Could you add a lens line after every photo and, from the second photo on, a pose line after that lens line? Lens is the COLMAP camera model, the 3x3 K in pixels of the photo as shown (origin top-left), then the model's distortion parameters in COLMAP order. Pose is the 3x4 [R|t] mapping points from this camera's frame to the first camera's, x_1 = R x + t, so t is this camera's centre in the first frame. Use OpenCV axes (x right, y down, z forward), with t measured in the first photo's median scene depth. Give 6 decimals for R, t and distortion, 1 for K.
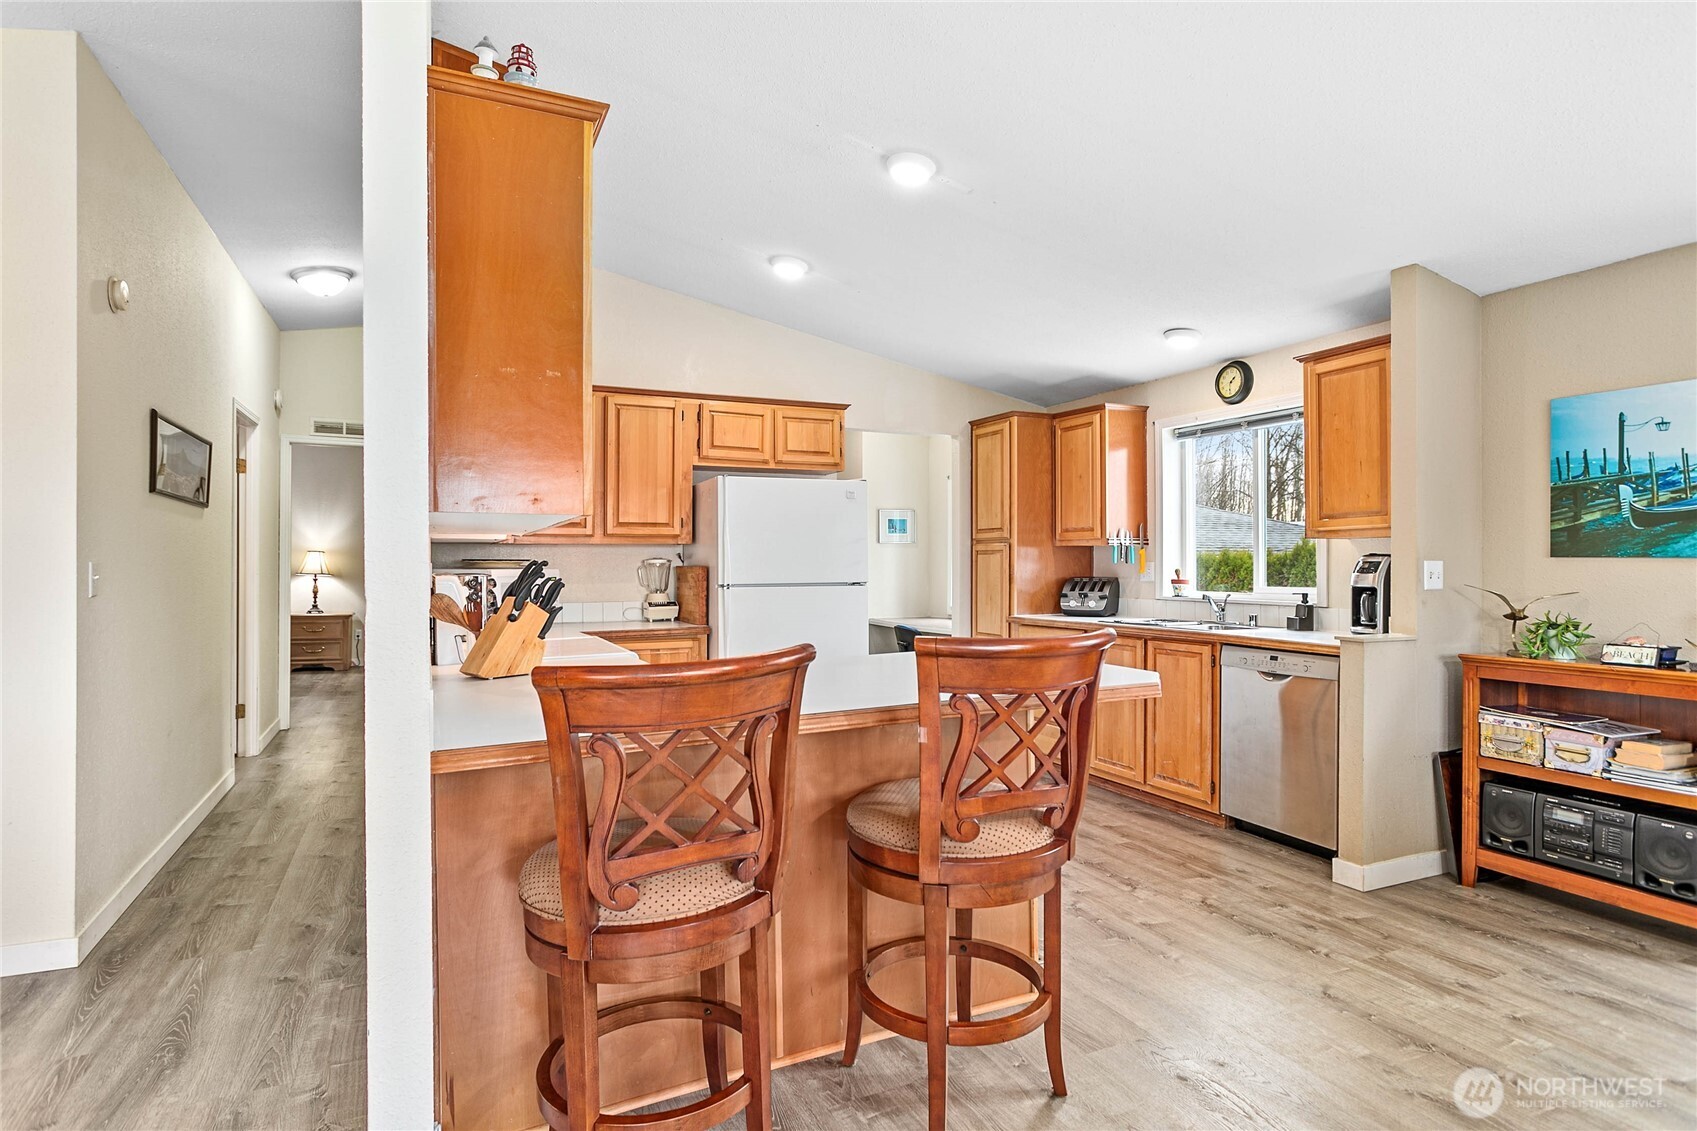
lens RADIAL K [[899.8, 0, 848.1], [0, 899.8, 562.8], [0, 0, 1]] dist [0.003063, 0.001208]
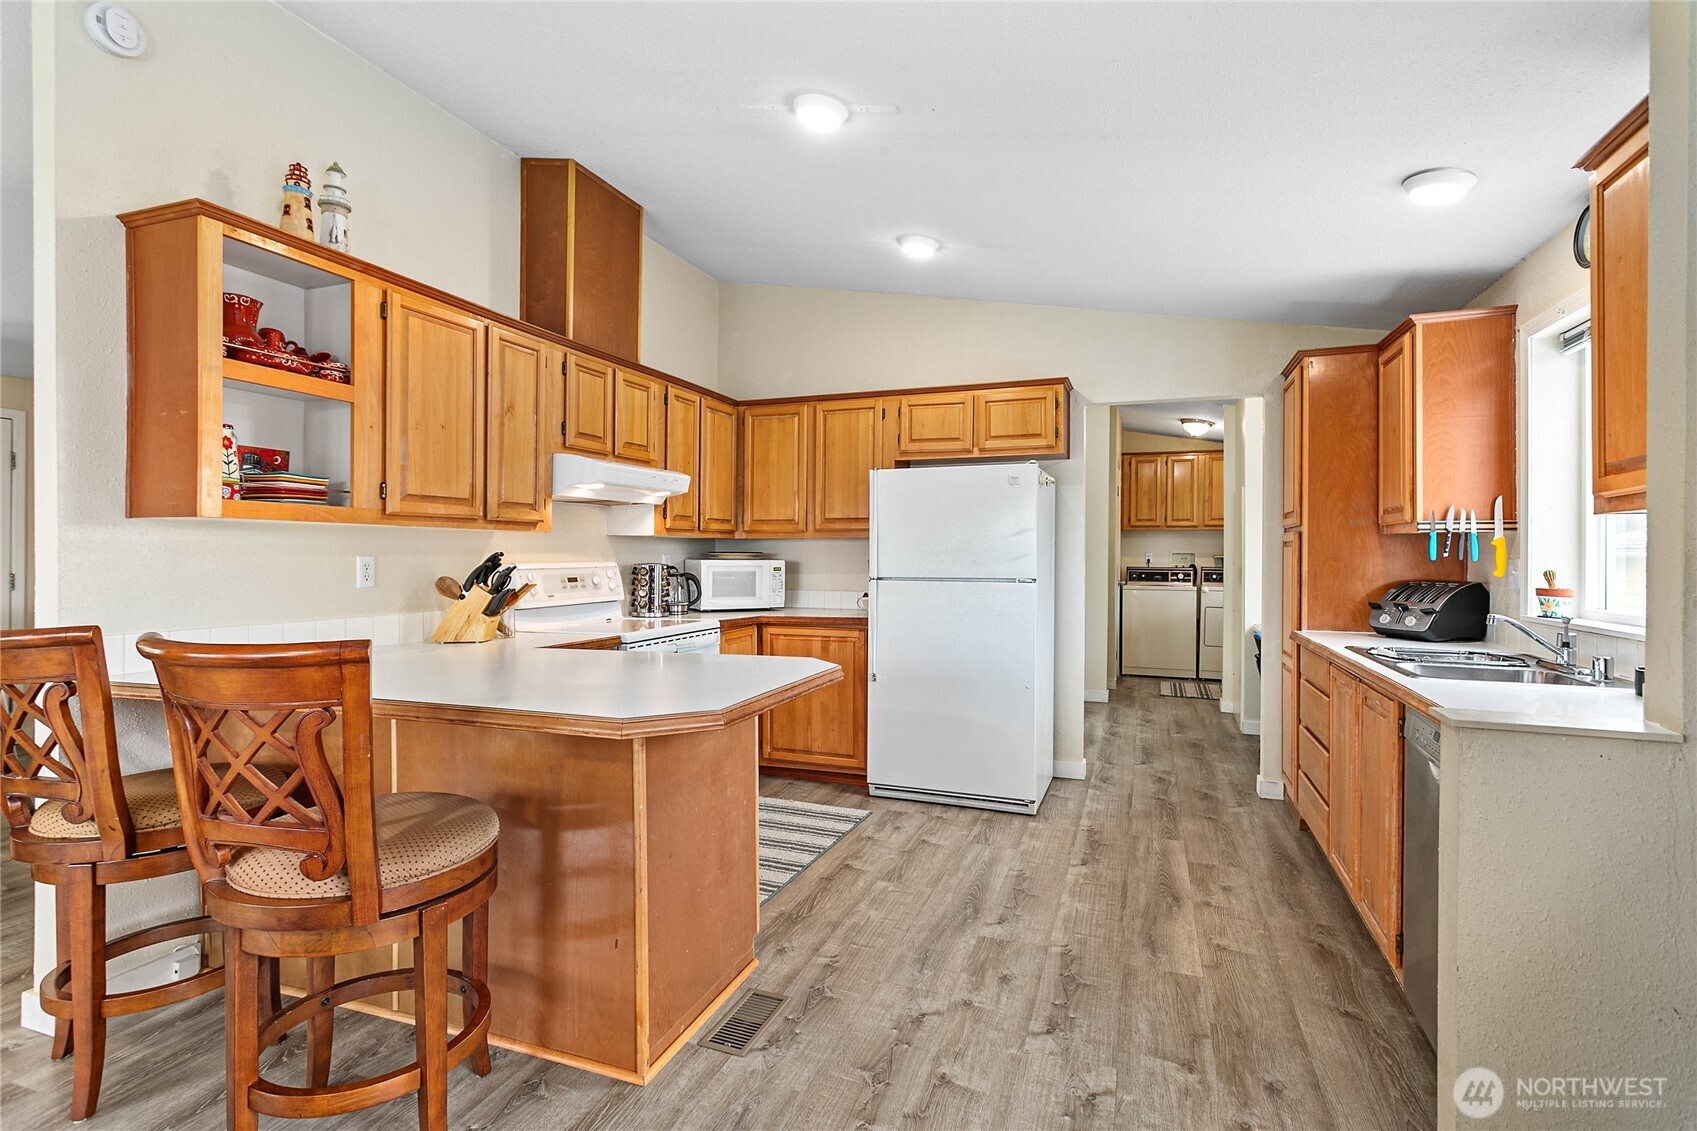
lens RADIAL K [[806.9, 0, 839.3], [0, 806.9, 555.0], [0, 0, 1]] dist [-0.001006, 0.000490]
pose [[0.698439, 0.005154, -0.715651, 0.578186], [-0.005683, 0.999982, 0.001656, -0.002601], [0.715647, 0.002910, 0.698456, 0.408412]]
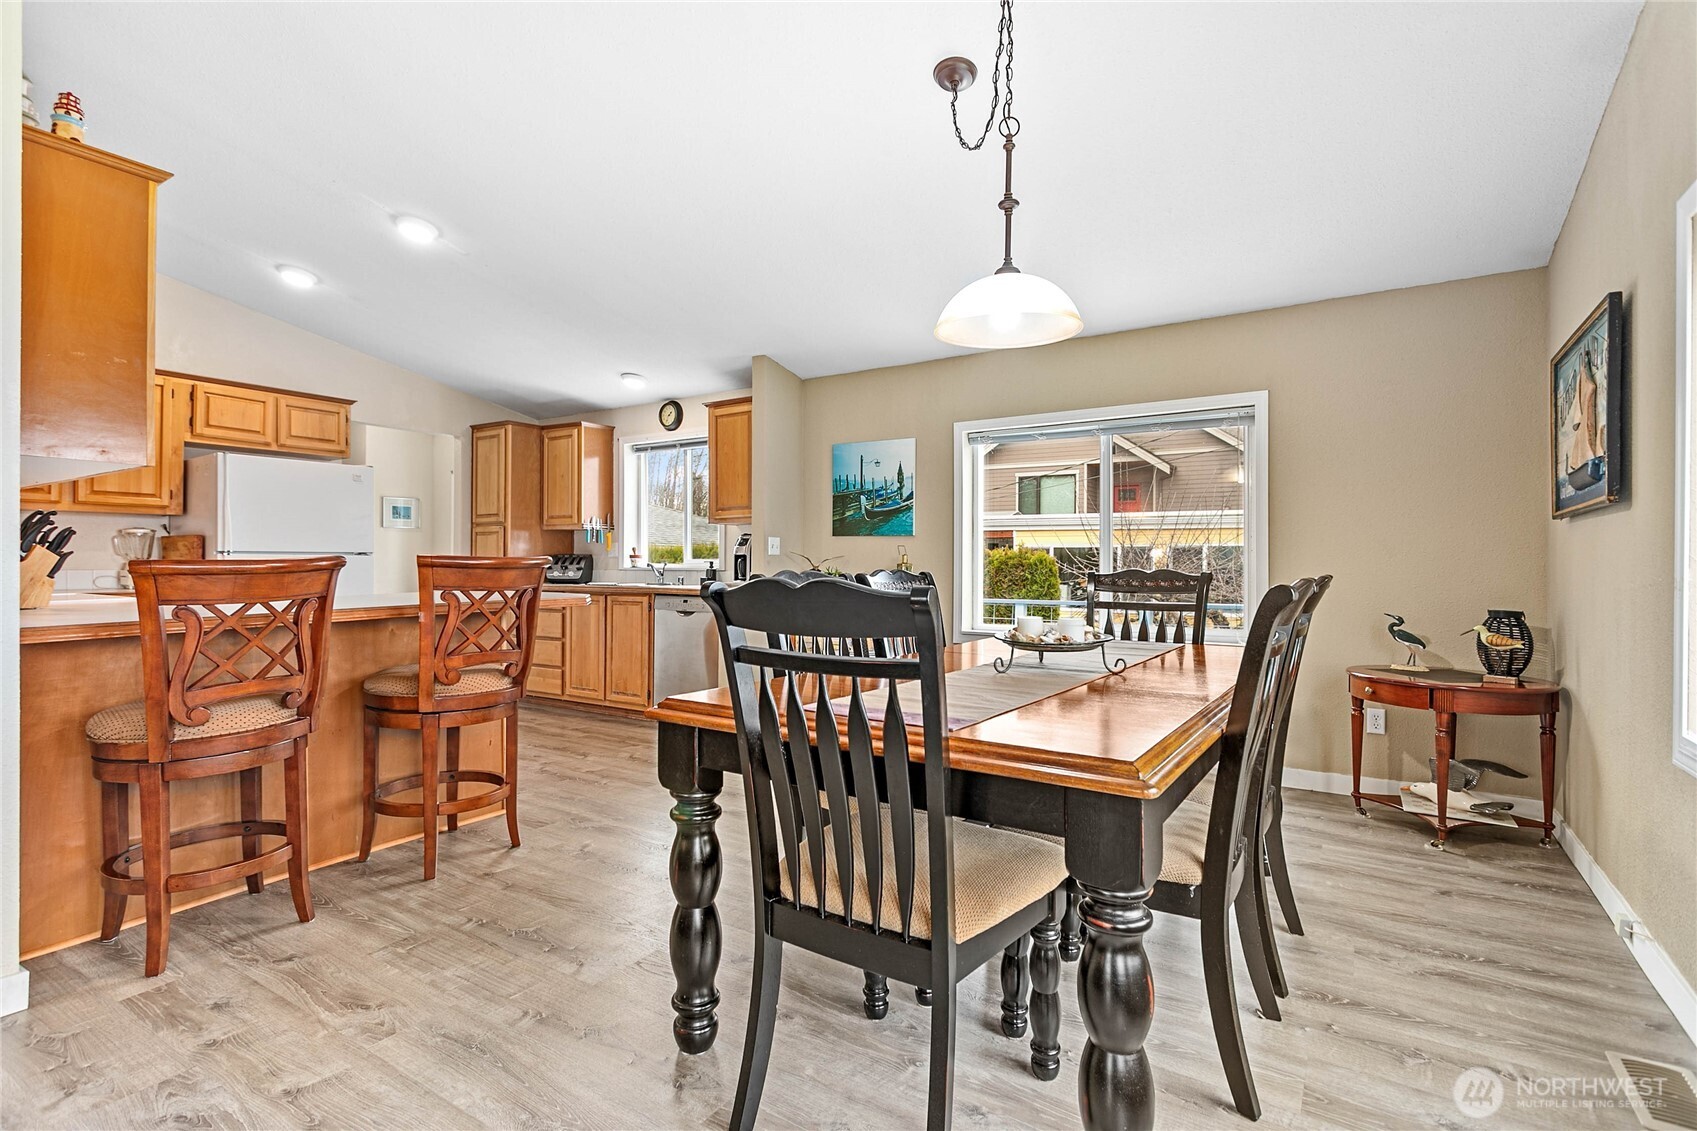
lens RADIAL K [[808.9, 0, 842.1], [0, 808.9, 561.5], [0, 0, 1]] dist [0.001173, 0.001263]
pose [[0.849721, 0.007133, 0.527184, -0.019985], [-0.005222, 0.999973, -0.005113, 0.045540], [-0.527207, 0.001592, 0.849736, -0.296088]]
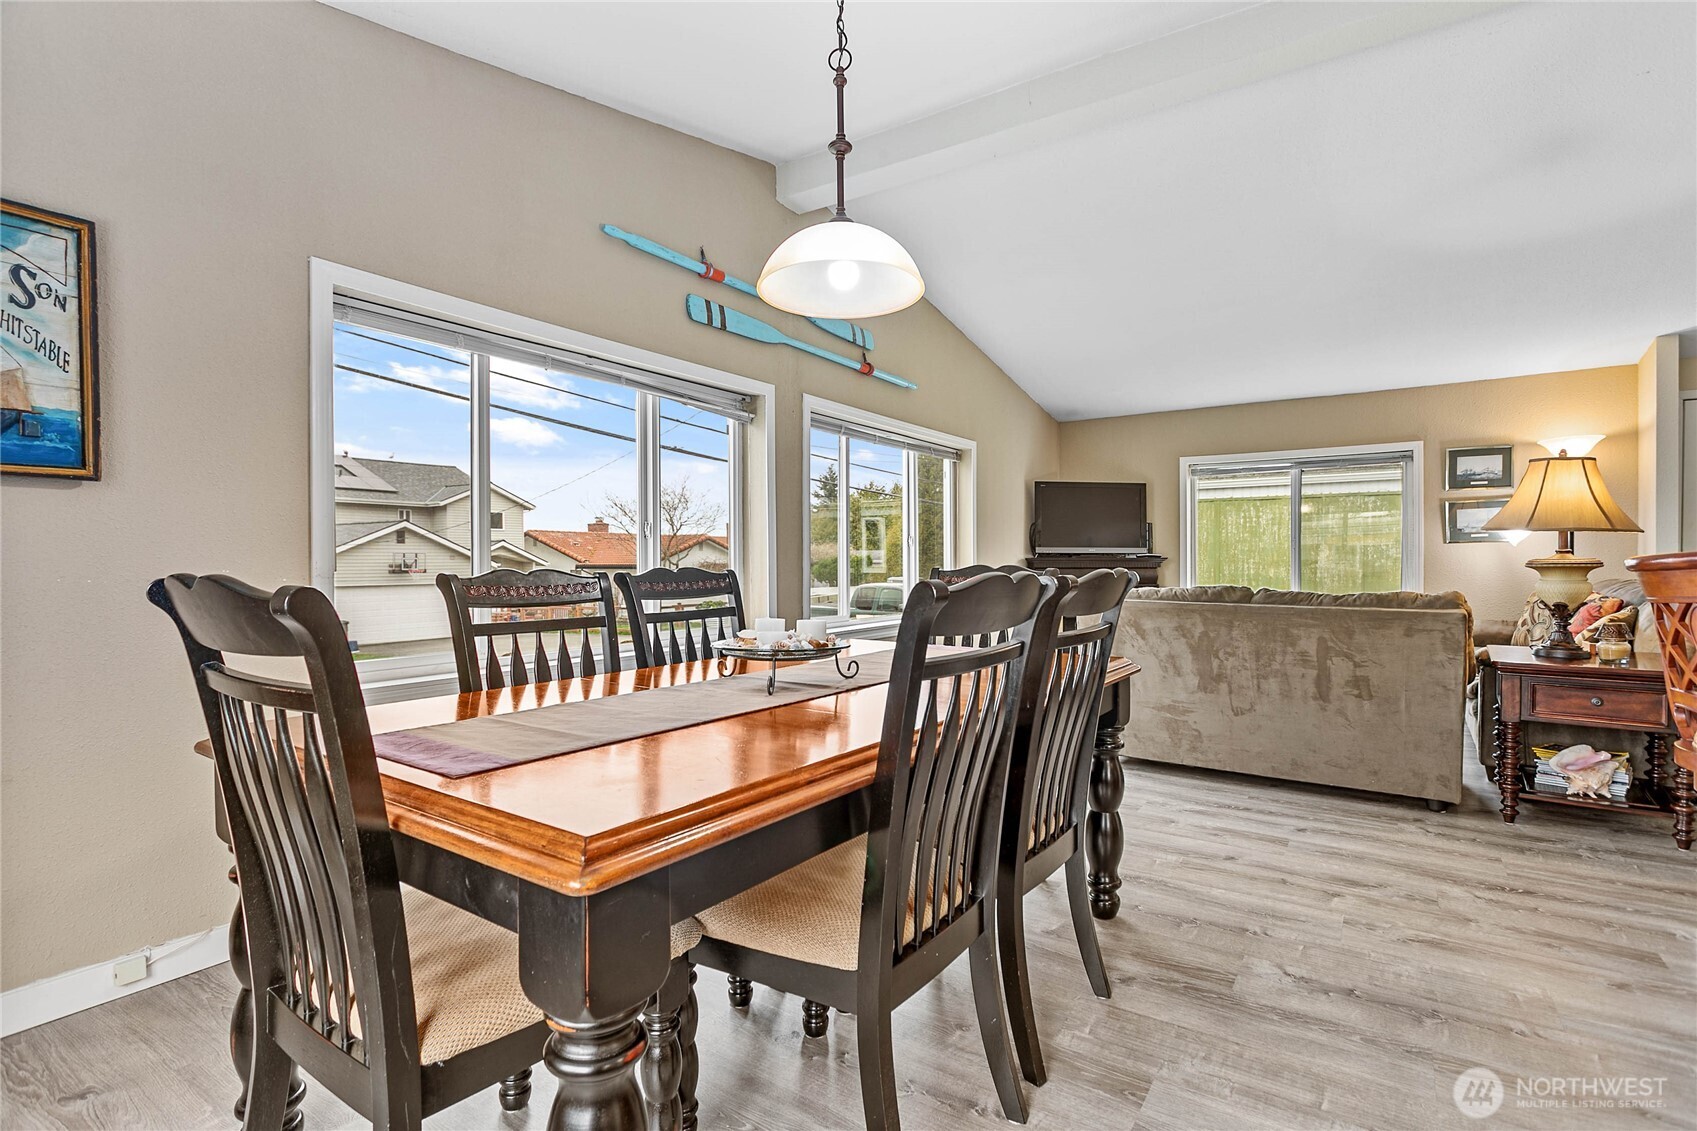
lens RADIAL K [[811.5, 0, 848.5], [0, 811.5, 565.5], [0, 0, 1]] dist [-0.000776, 0.000134]
pose [[-0.855656, 0.007441, -0.517491, 0.653904], [0.001106, 0.999921, 0.012550, 0.042218], [0.517544, 0.010166, -0.855596, 0.584070]]
